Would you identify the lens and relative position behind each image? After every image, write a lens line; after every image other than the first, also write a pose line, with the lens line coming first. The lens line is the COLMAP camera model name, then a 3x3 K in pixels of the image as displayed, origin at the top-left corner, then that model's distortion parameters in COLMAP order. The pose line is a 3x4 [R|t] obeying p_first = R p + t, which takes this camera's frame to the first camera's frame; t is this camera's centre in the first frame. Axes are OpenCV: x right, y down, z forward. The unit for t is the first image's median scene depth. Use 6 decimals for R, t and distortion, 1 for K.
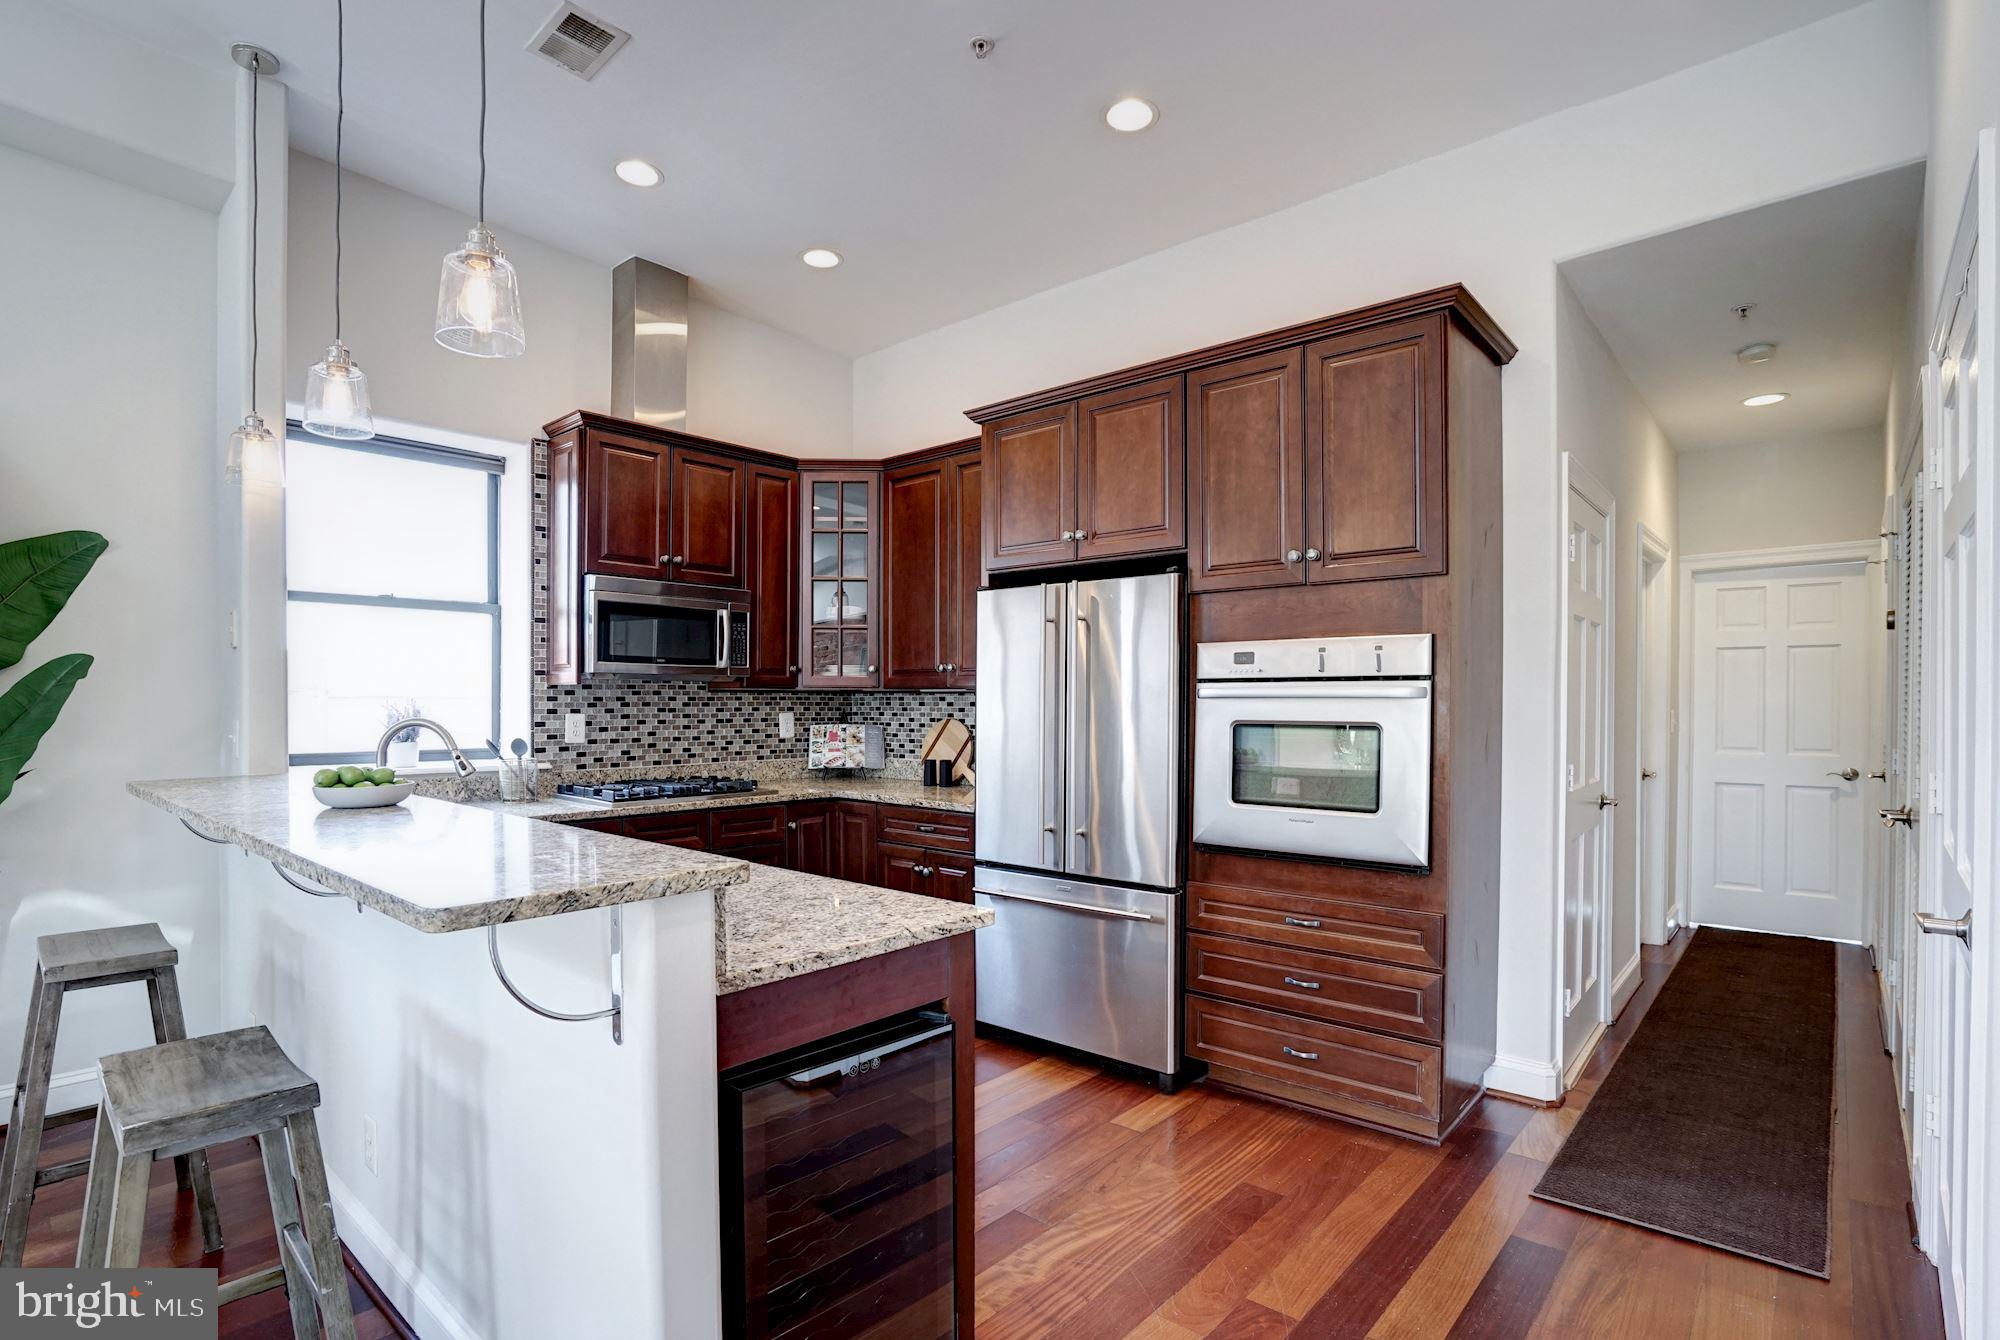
lens RADIAL K [[965.1, 0, 987.1], [0, 965.1, 715.8], [0, 0, 1]] dist [-0.030889, 0.000586]
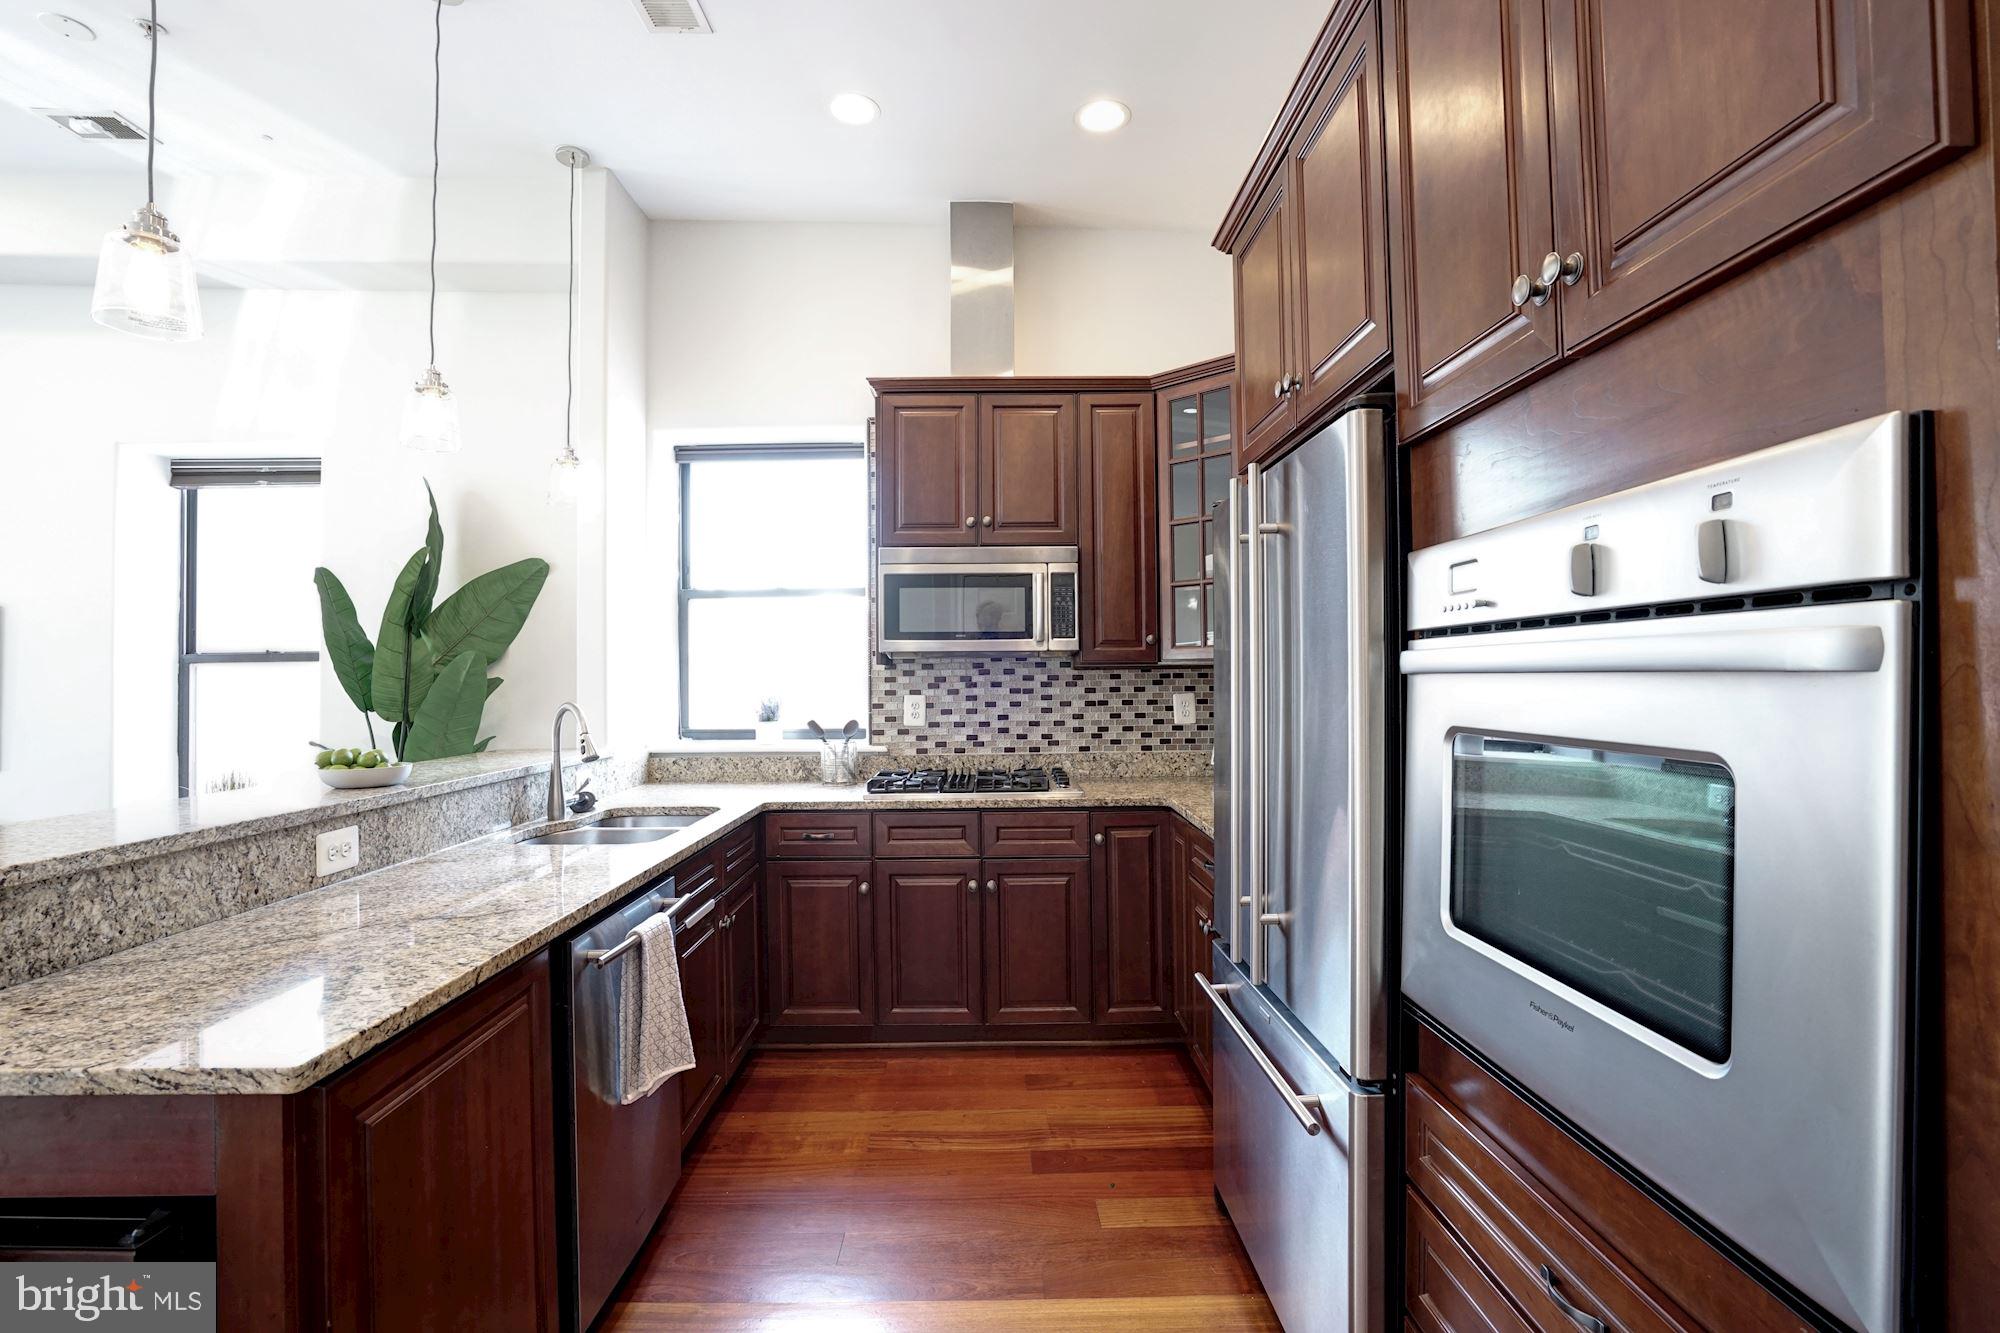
lens RADIAL K [[930.3, 0, 1000.0], [0, 930.3, 666.5], [0, 0, 1]] dist [-0.063396, 0.025235]
pose [[0.675049, -0.017773, -0.737559, 0.339330], [0.000606, 0.999723, -0.023536, -0.009622], [0.737773, 0.015441, 0.674873, 0.476453]]
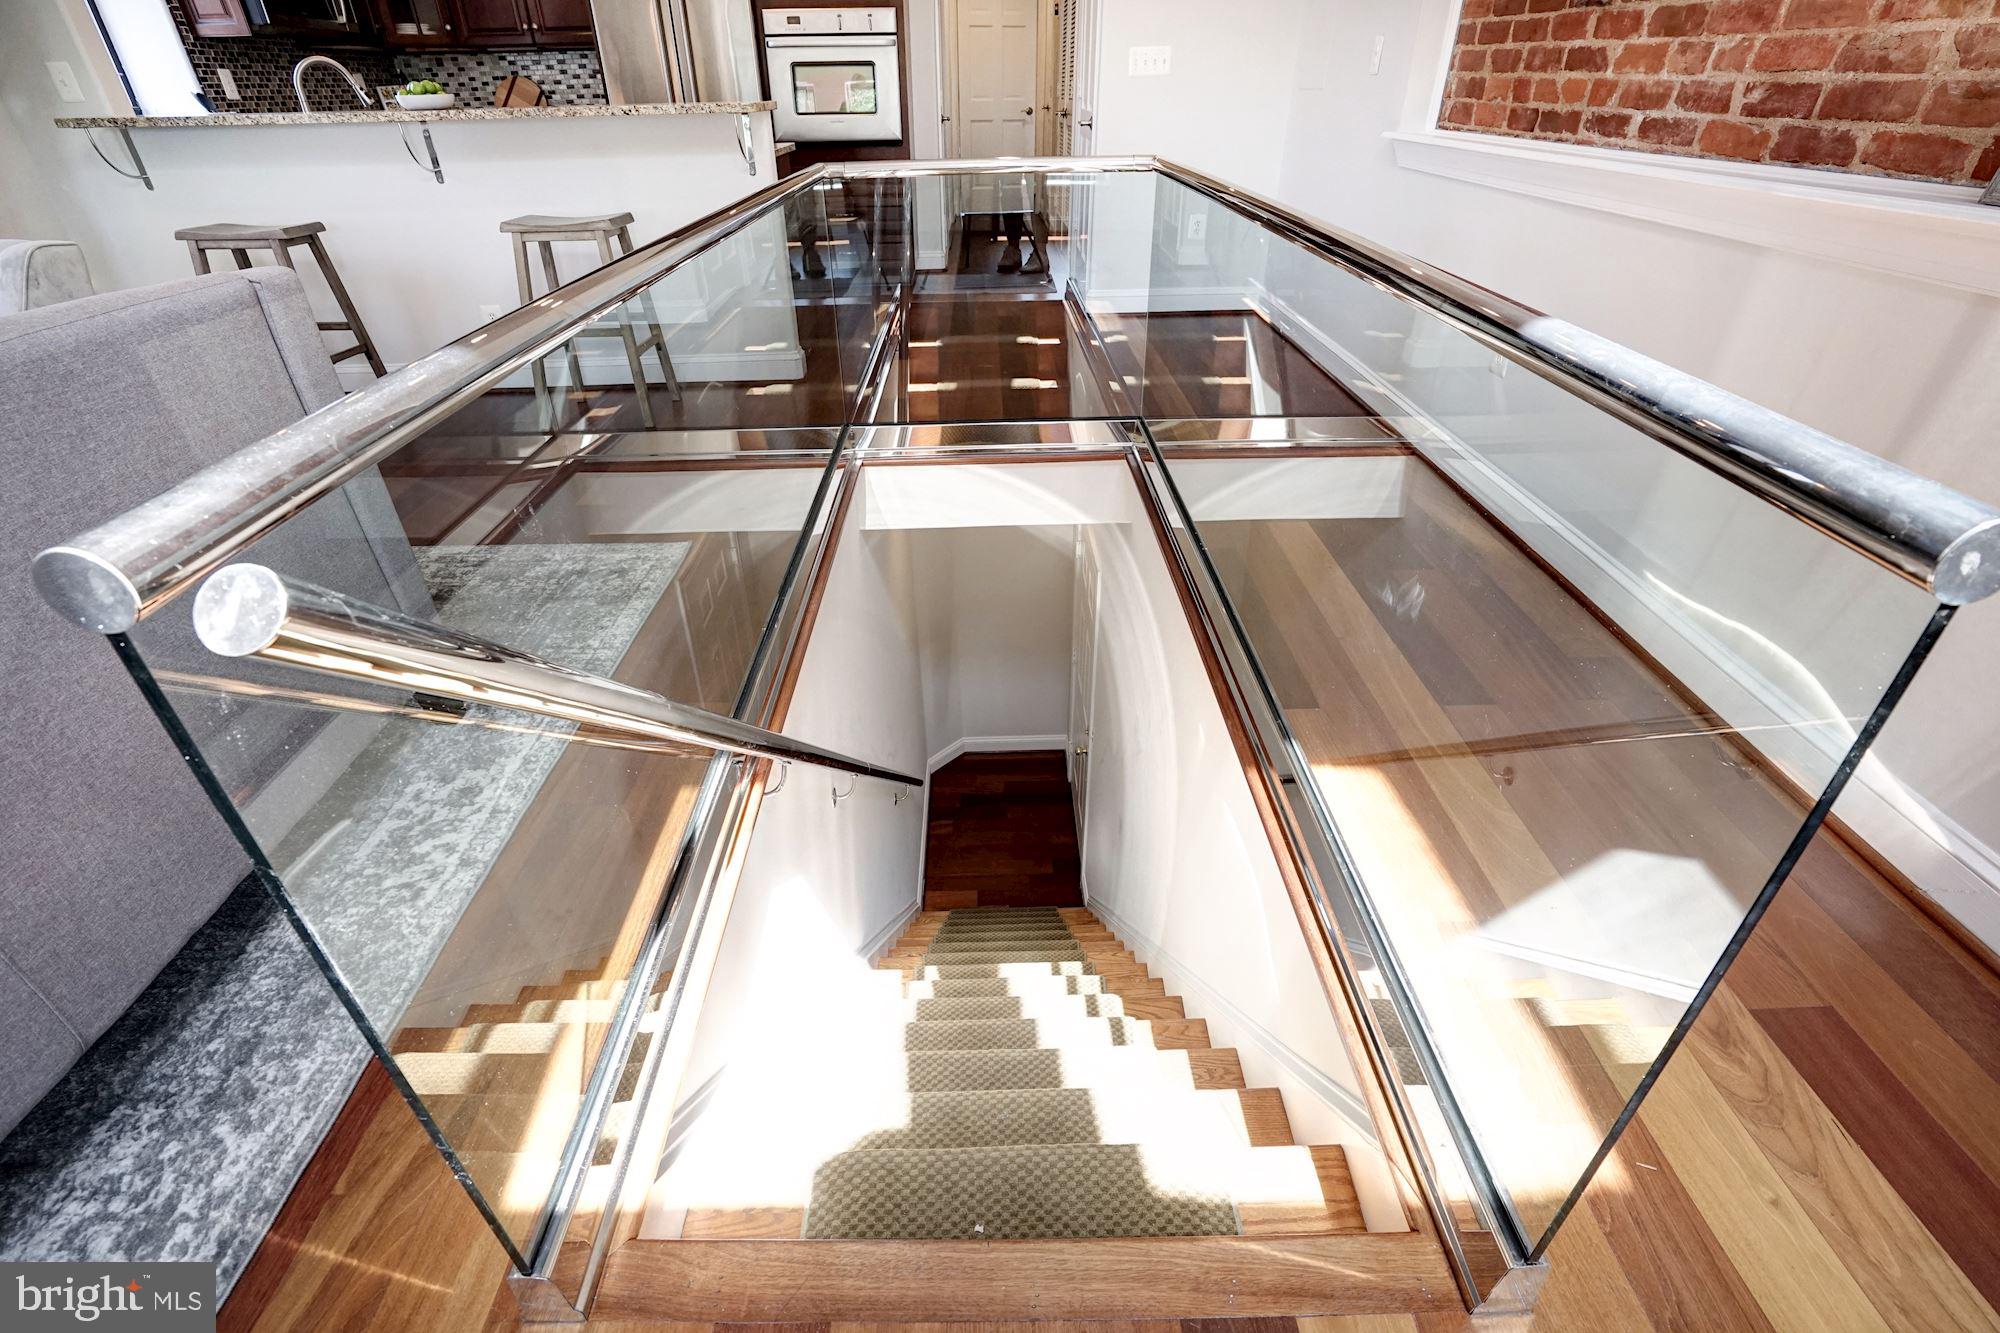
lens RADIAL K [[930.3, 0, 1000.0], [0, 930.3, 666.5], [0, 0, 1]] dist [-0.063396, 0.025235]
pose [[0.734459, -0.369943, 0.568957, -0.670672], [0.018131, 0.848759, 0.528469, 0.060690], [-0.678411, -0.377823, 0.630086, -0.597442]]
